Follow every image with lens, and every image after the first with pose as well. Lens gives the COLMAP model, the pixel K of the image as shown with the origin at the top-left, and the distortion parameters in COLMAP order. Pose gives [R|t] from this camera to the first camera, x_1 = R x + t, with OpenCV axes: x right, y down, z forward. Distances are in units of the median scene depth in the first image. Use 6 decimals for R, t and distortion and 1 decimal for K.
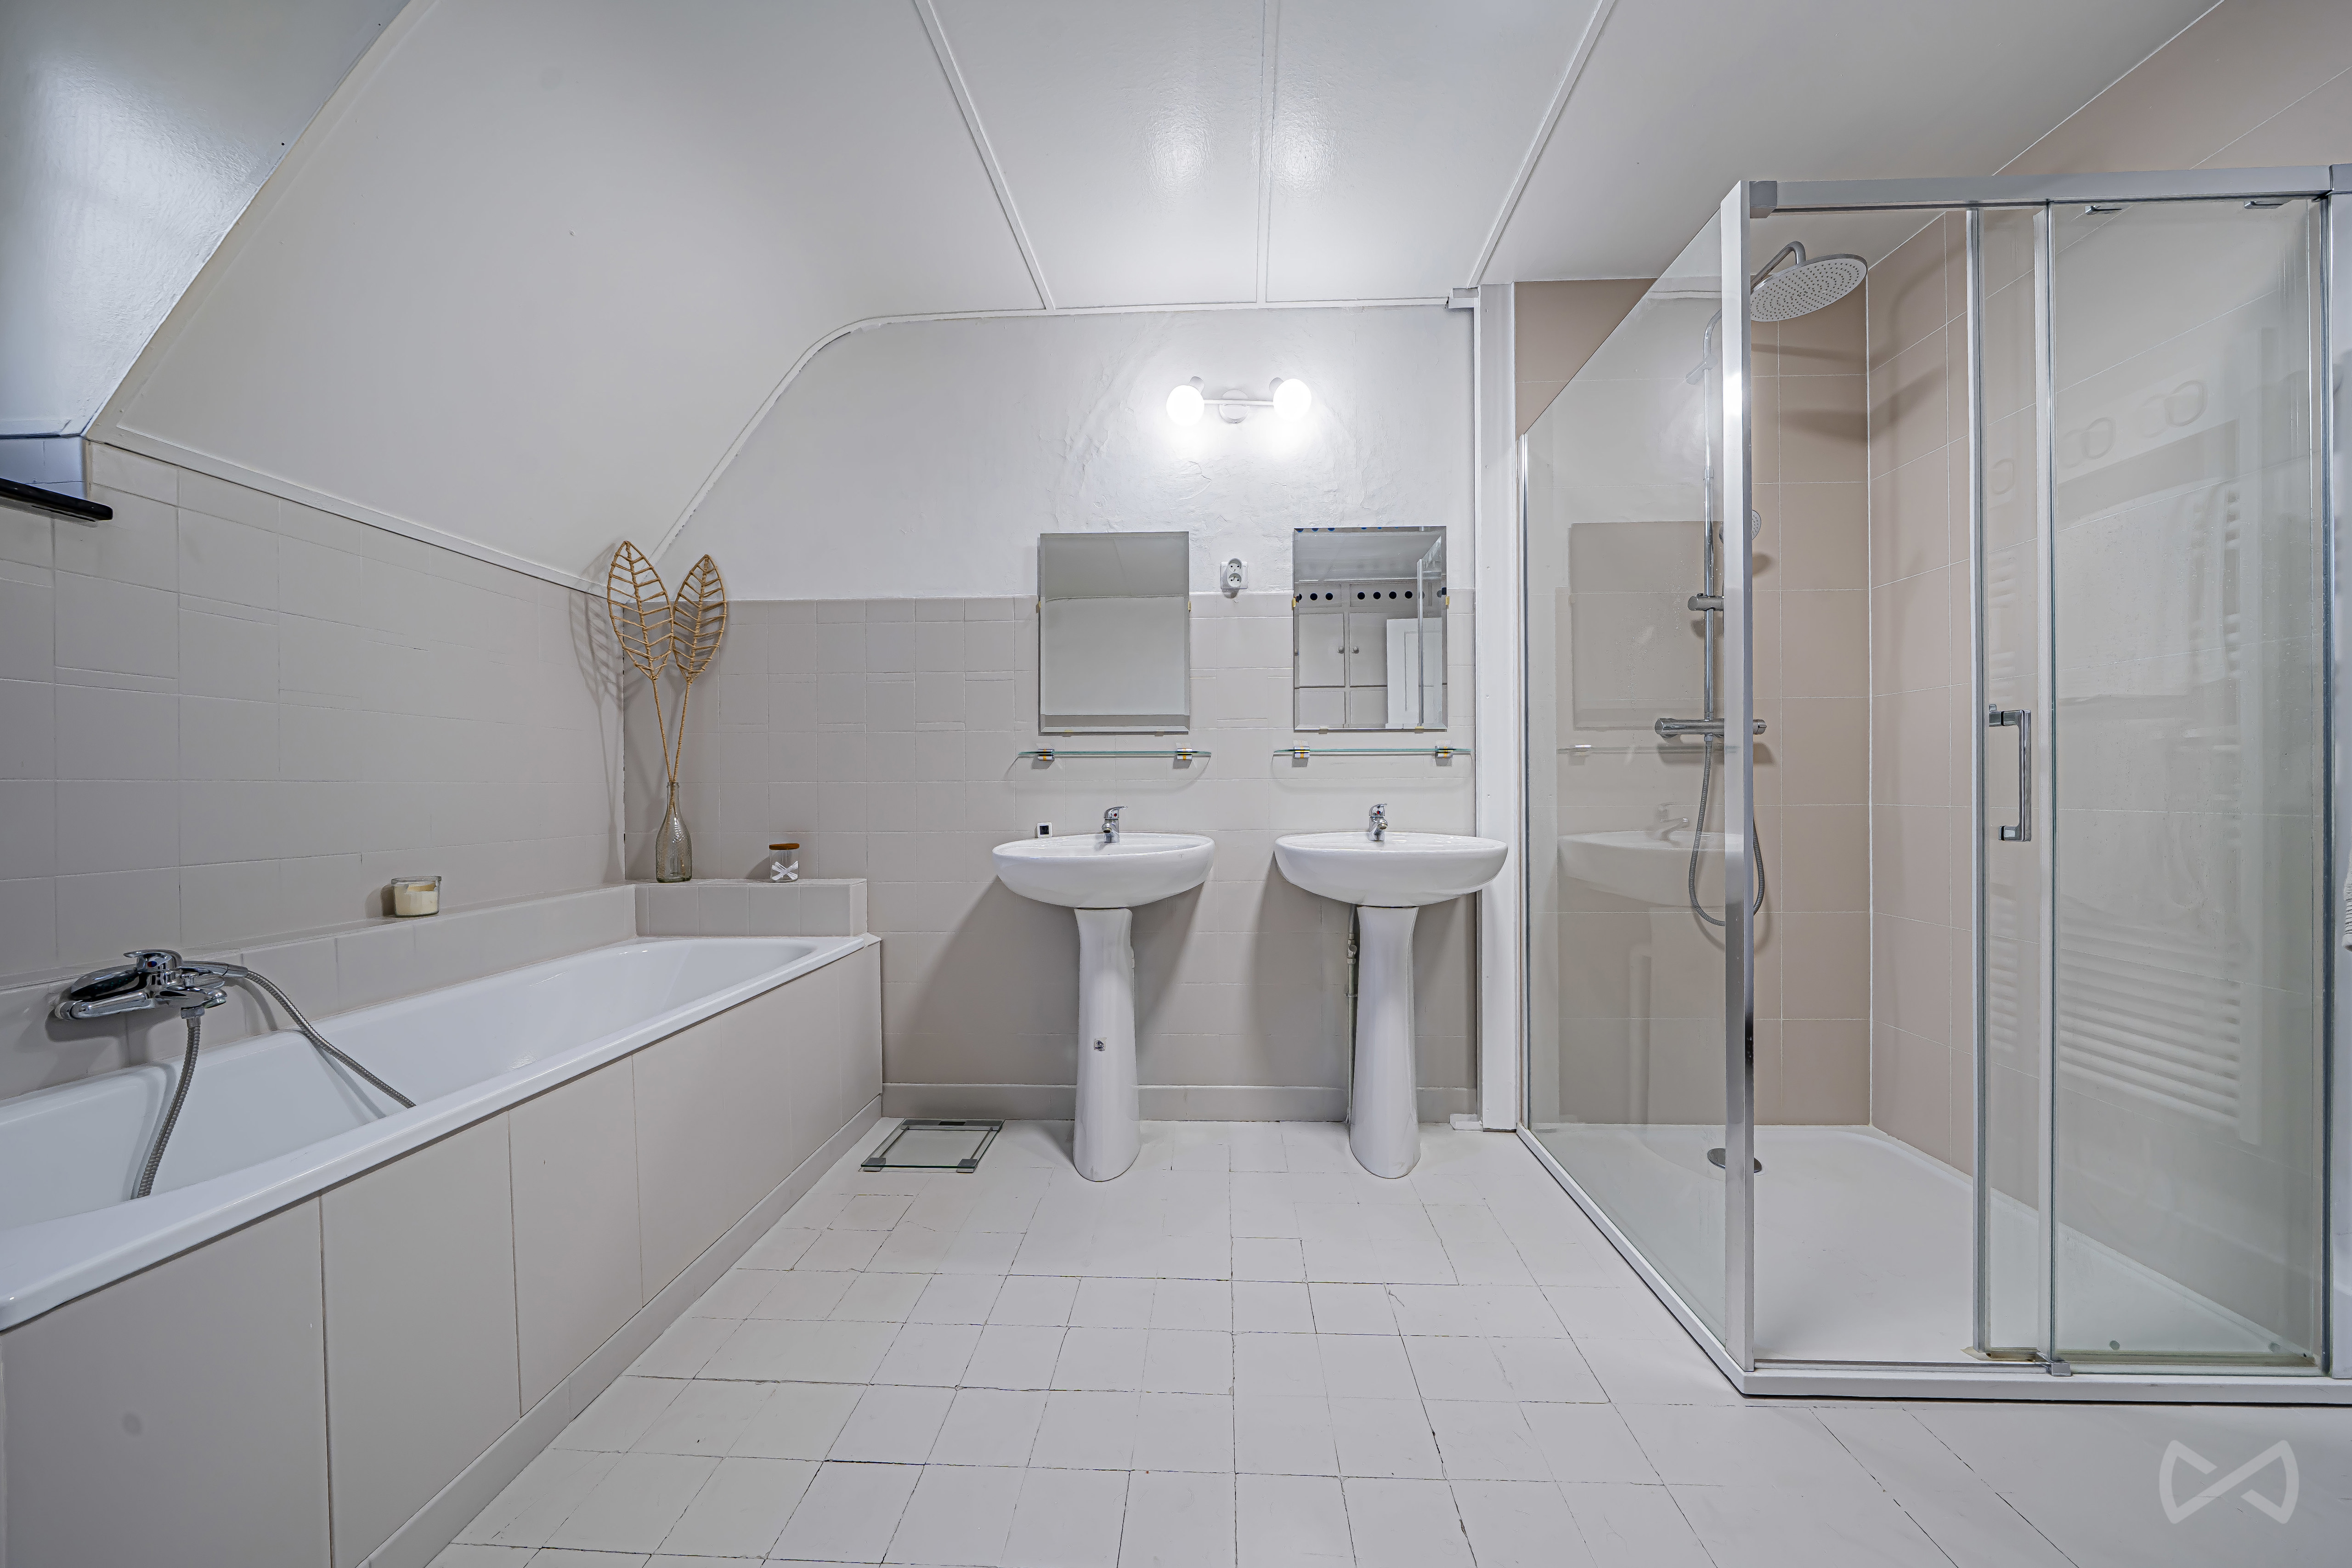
lens RADIAL K [[787.2, 0, 1171.2], [0, 787.2, 798.2], [0, 0, 1]] dist [0.000399, -0.000110]
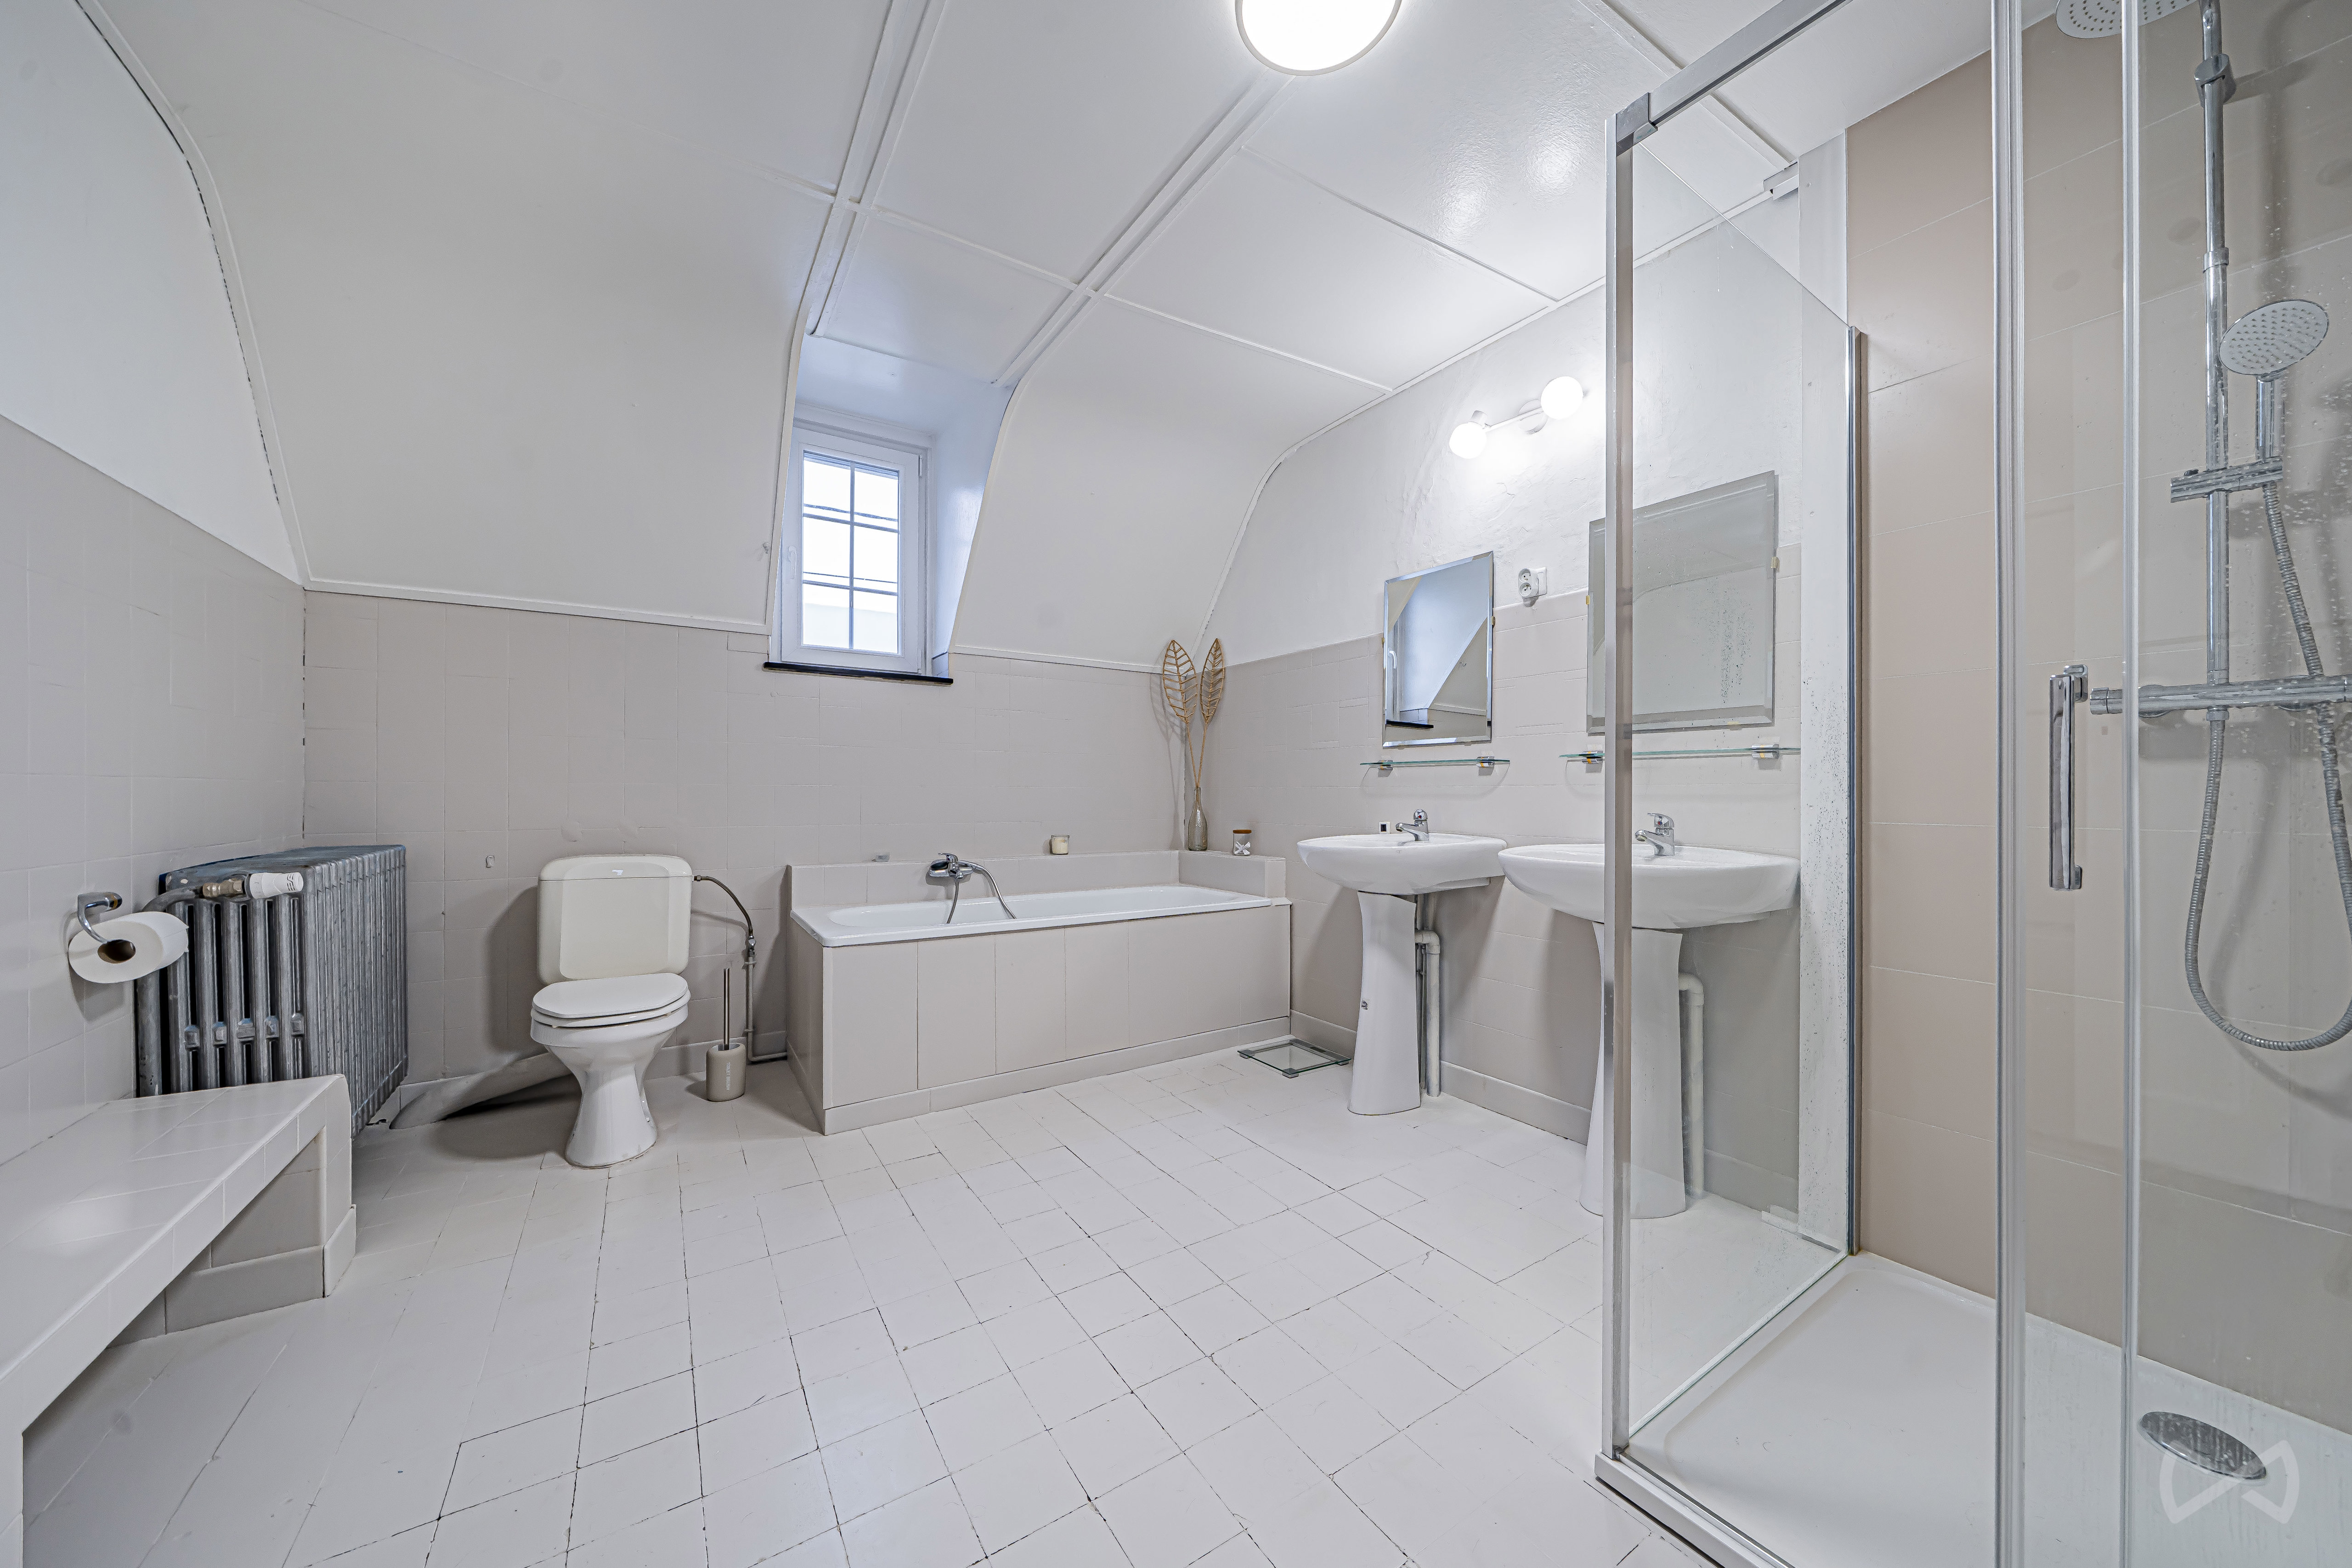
lens RADIAL K [[787.1, 0, 1171.2], [0, 787.1, 798.2], [0, 0, 1]] dist [0.000399, -0.000110]
pose [[0.592646, 0.012050, -0.805373, 0.616794], [-0.013060, 0.999900, 0.005350, -0.006904], [0.805358, 0.007347, 0.592744, 0.029141]]
